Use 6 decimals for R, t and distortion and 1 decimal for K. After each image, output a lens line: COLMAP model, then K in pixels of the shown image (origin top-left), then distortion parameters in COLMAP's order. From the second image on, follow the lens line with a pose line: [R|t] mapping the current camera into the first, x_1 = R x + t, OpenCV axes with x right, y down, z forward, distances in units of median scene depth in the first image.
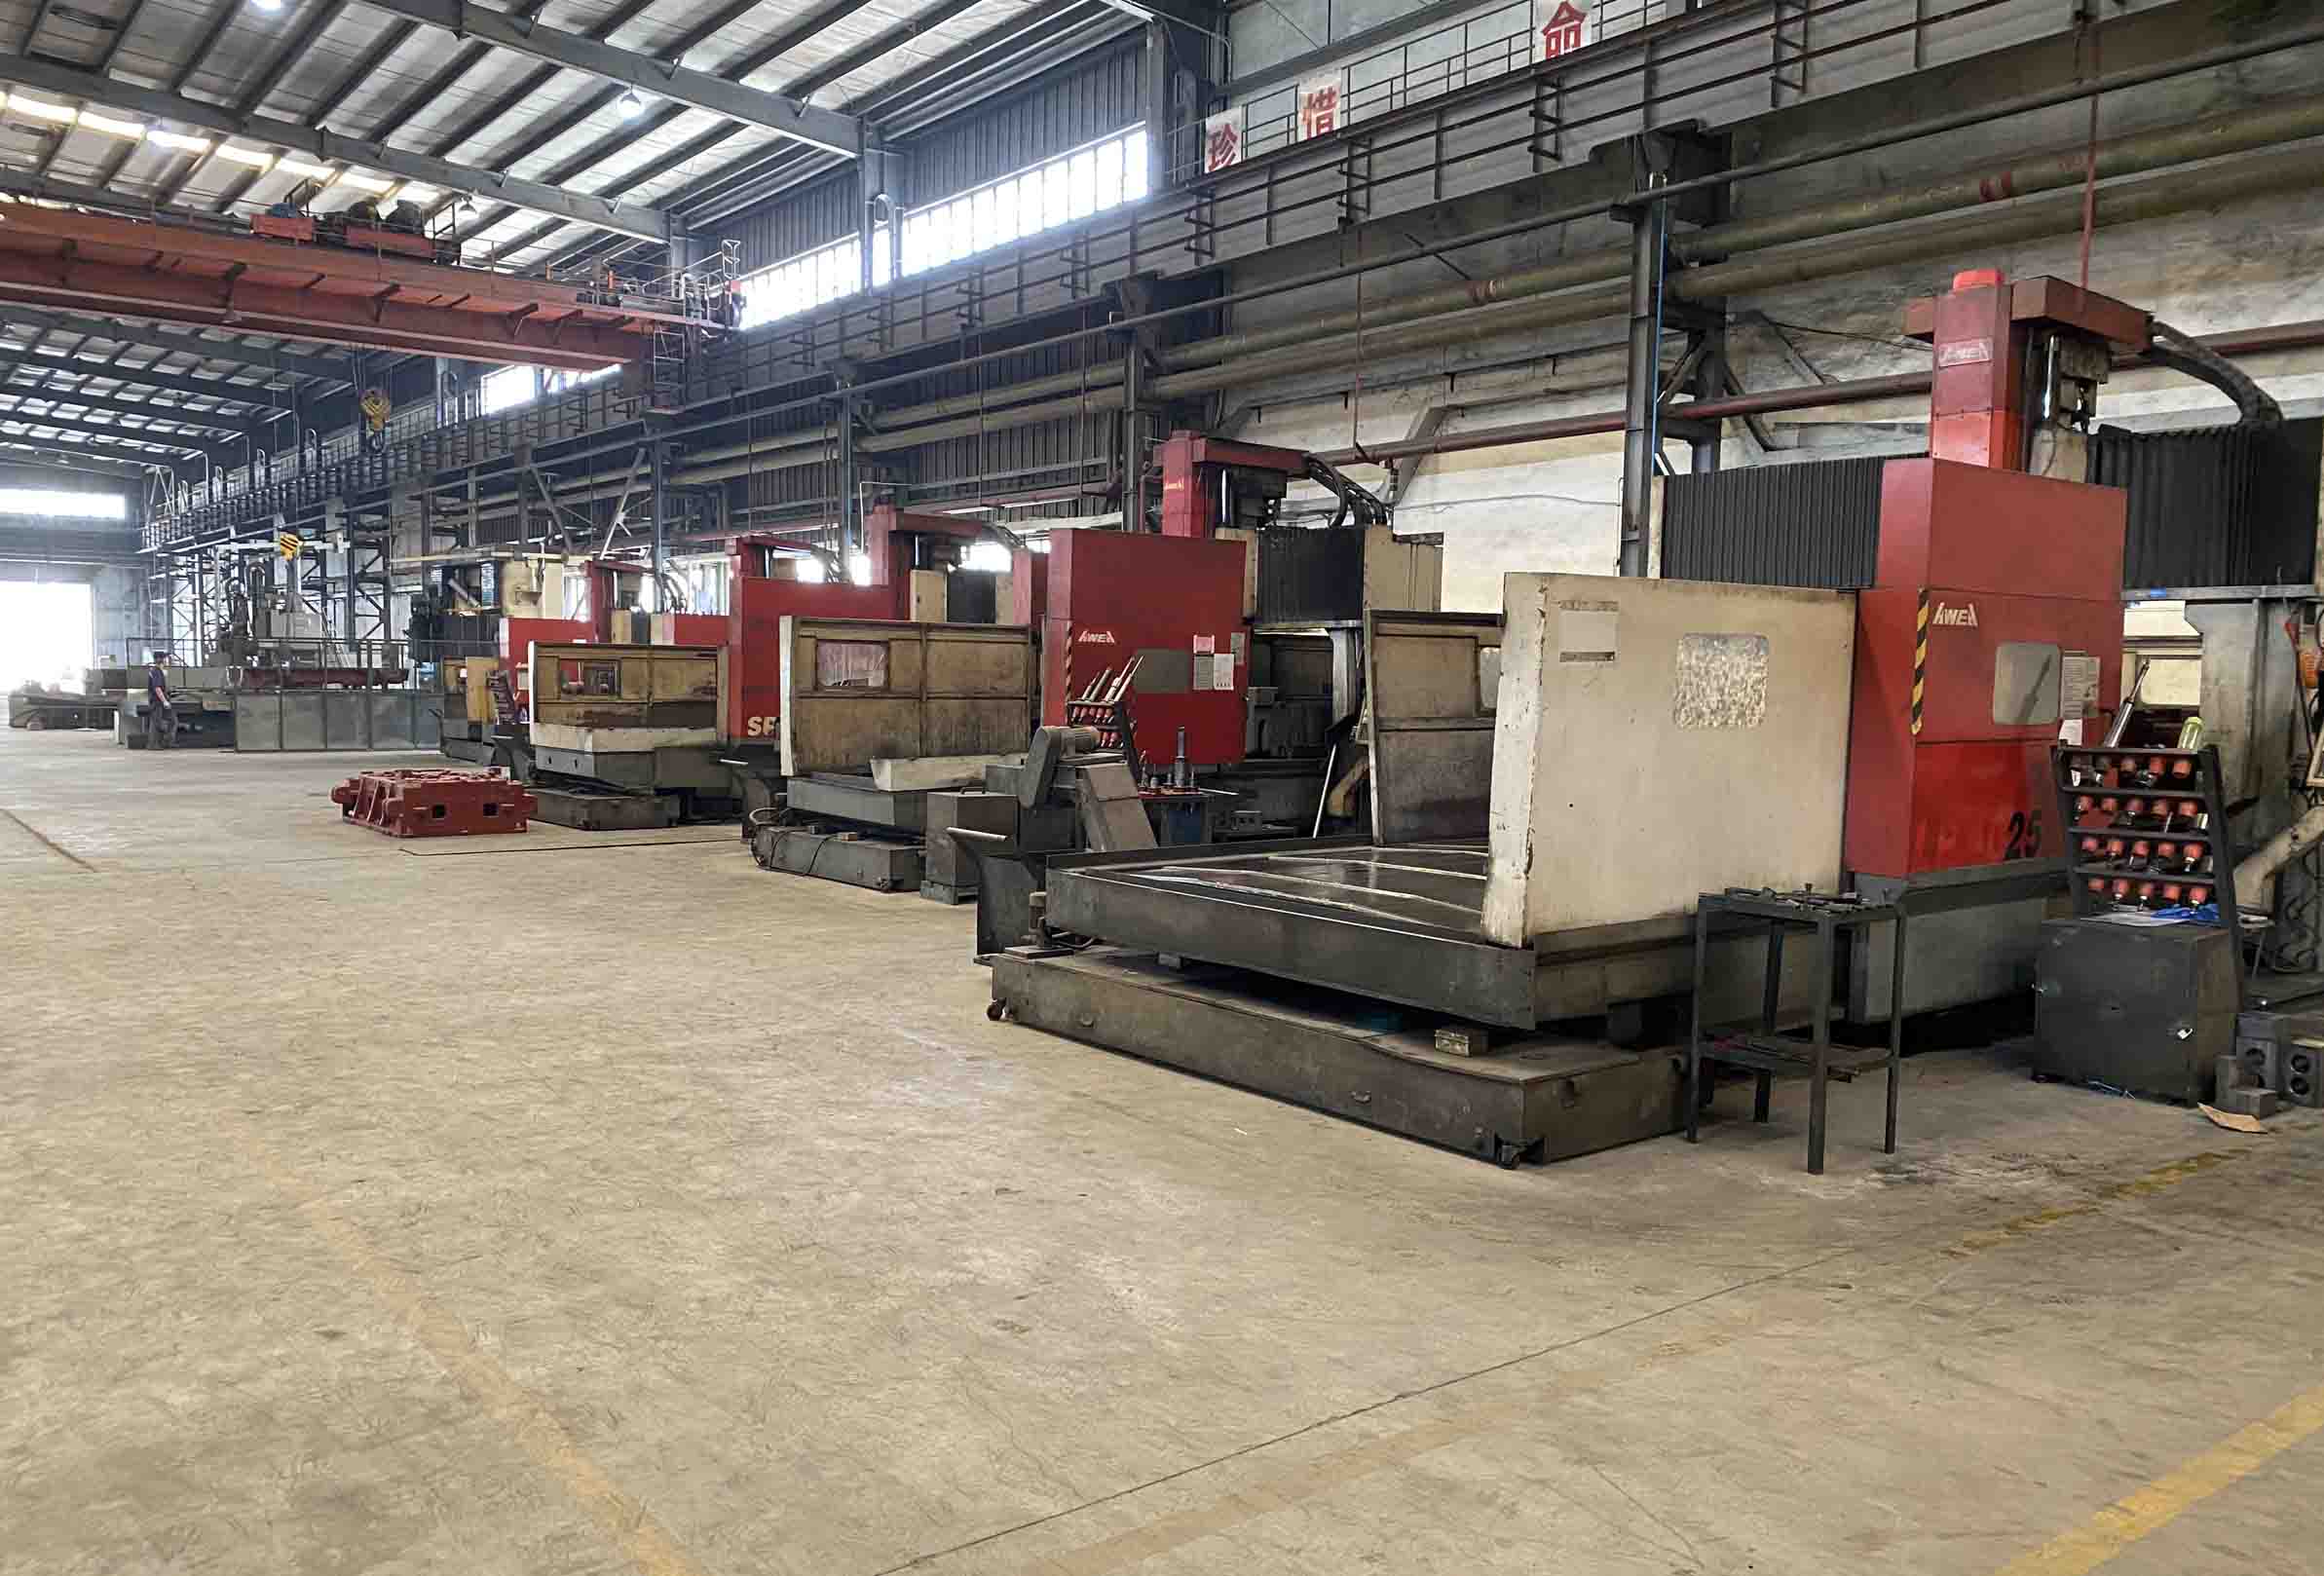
lens RADIAL K [[1778.4, 0, 1162.0], [0, 1778.4, 788.0], [0, 0, 1]] dist [0.001287, -0.001785]
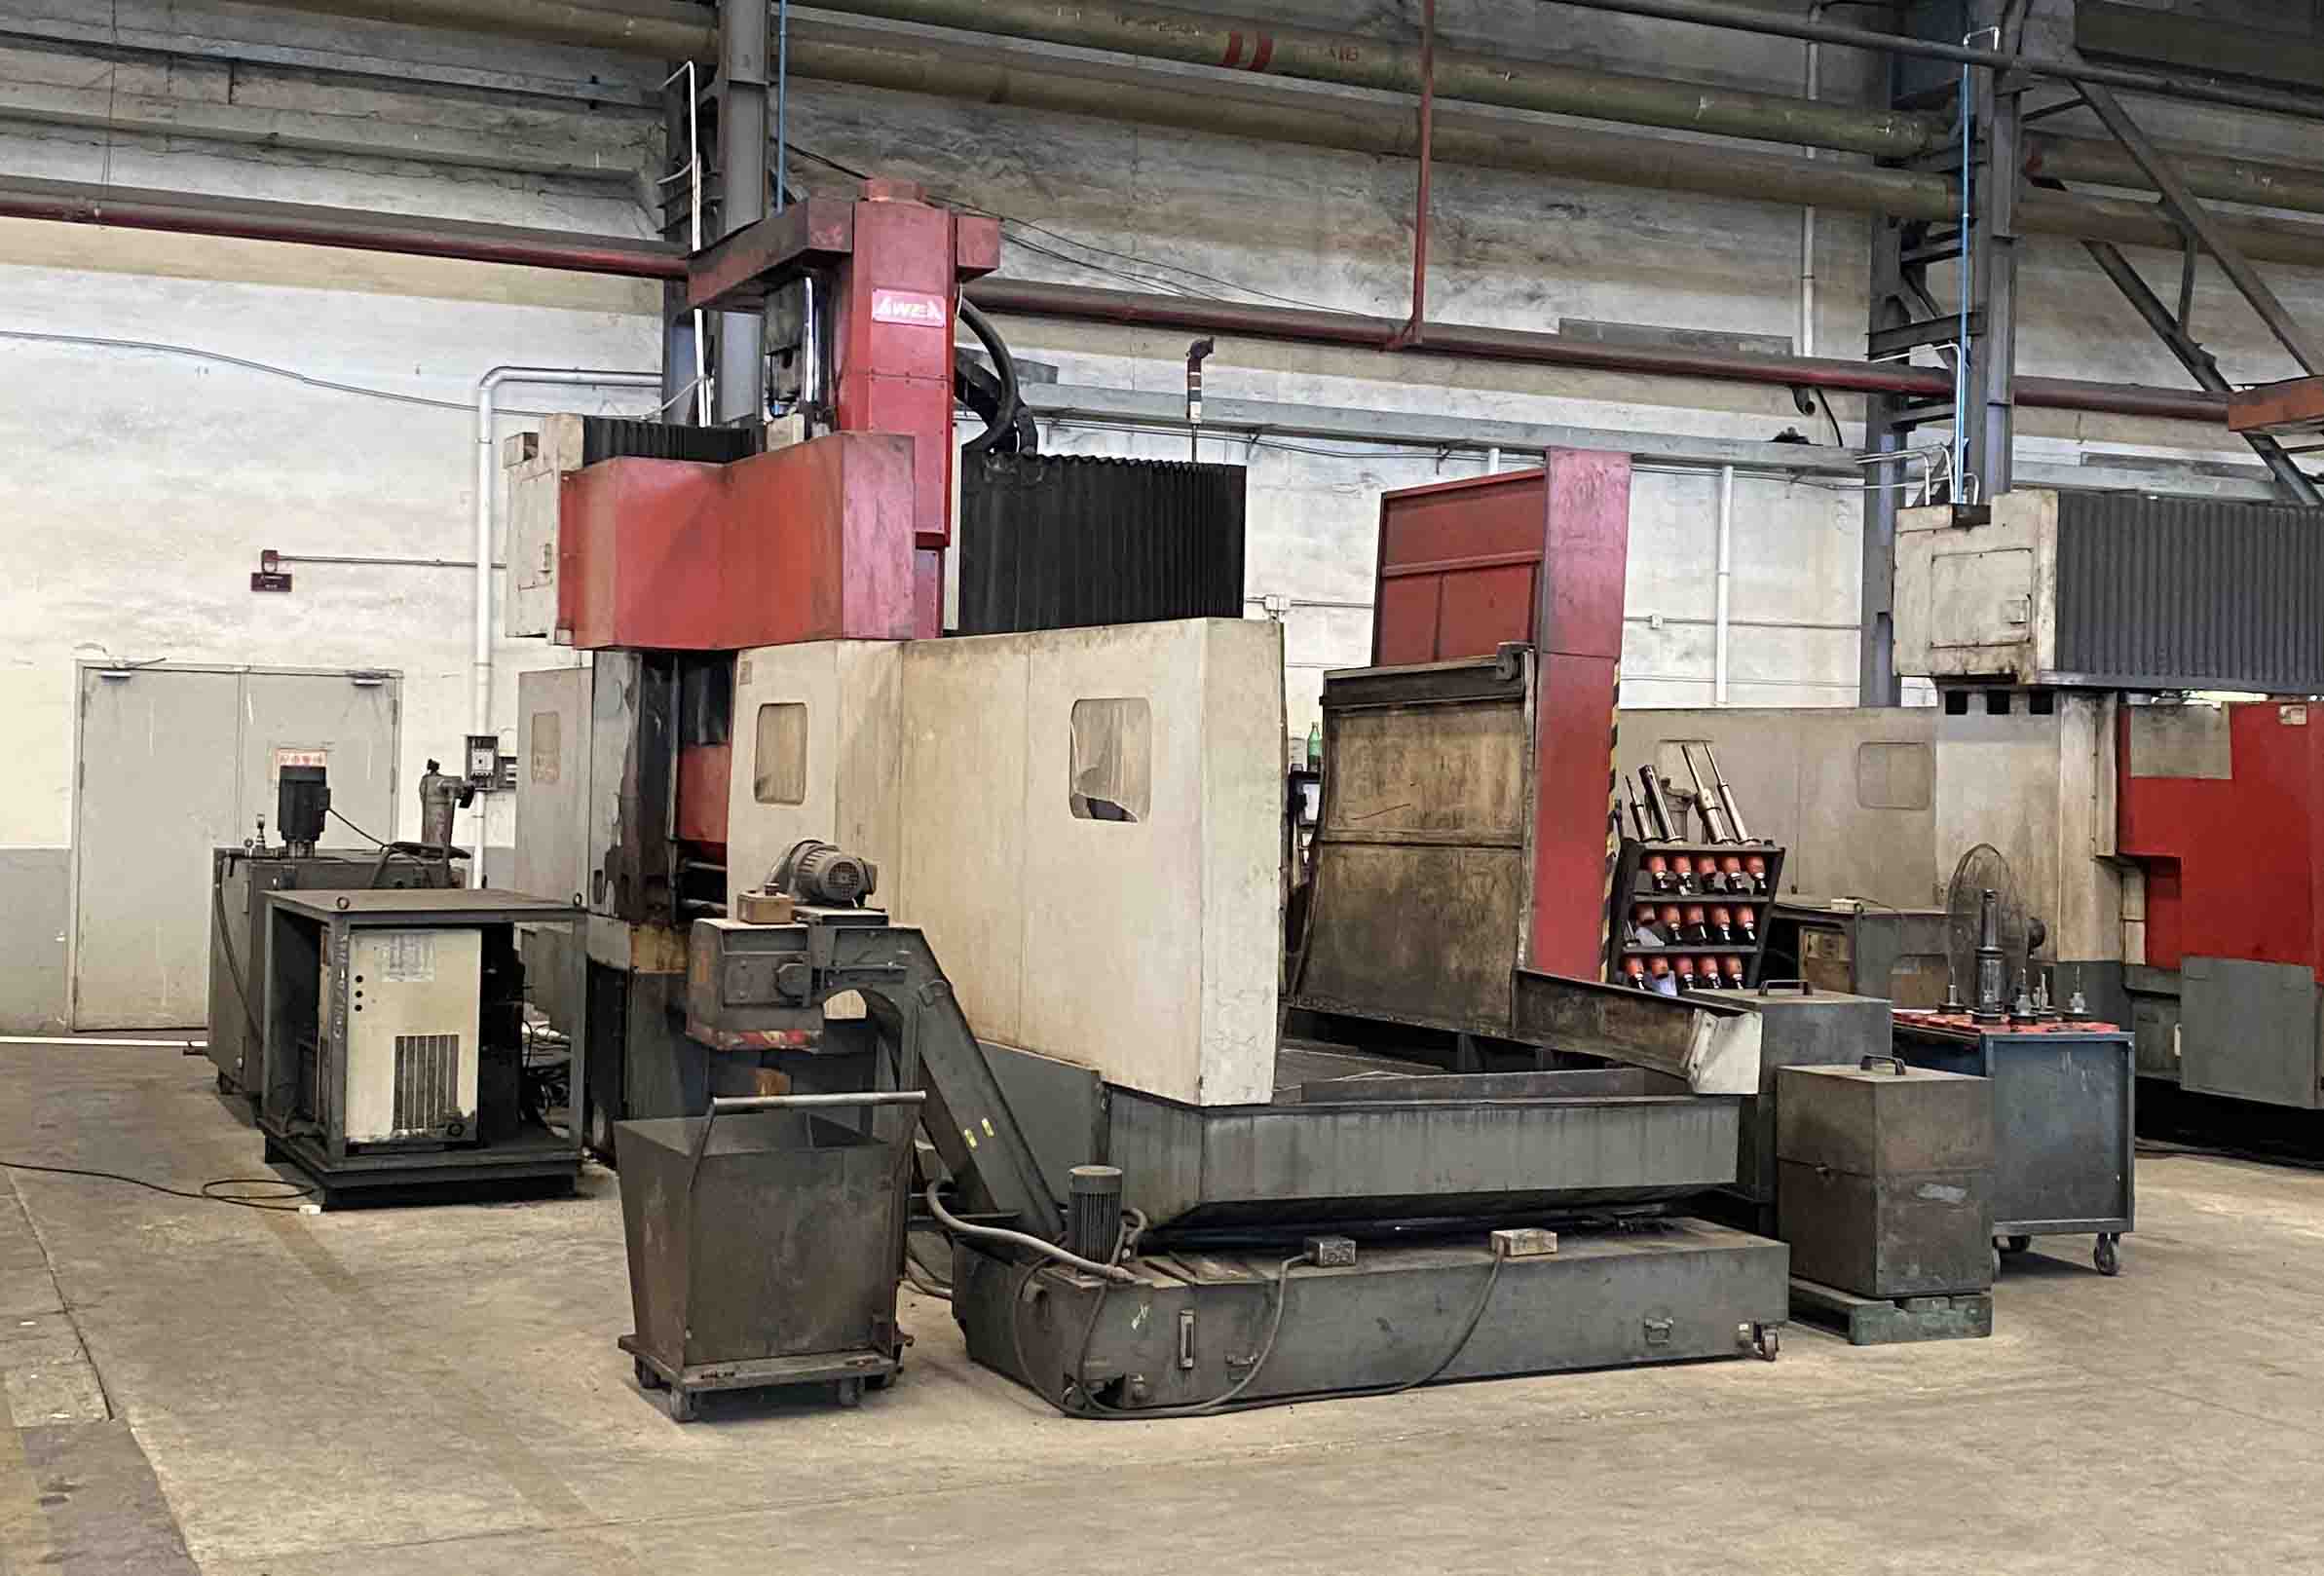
lens RADIAL K [[2873.2, 0, 1162.0], [0, 2873.2, 788.0], [0, 0, 1]] dist [0.000603, -0.019805]
pose [[0.208904, -0.014881, 0.977823, -0.655040], [0.043976, 0.999016, 0.005809, -0.060429], [-0.976947, 0.041787, 0.209353, 0.833514]]
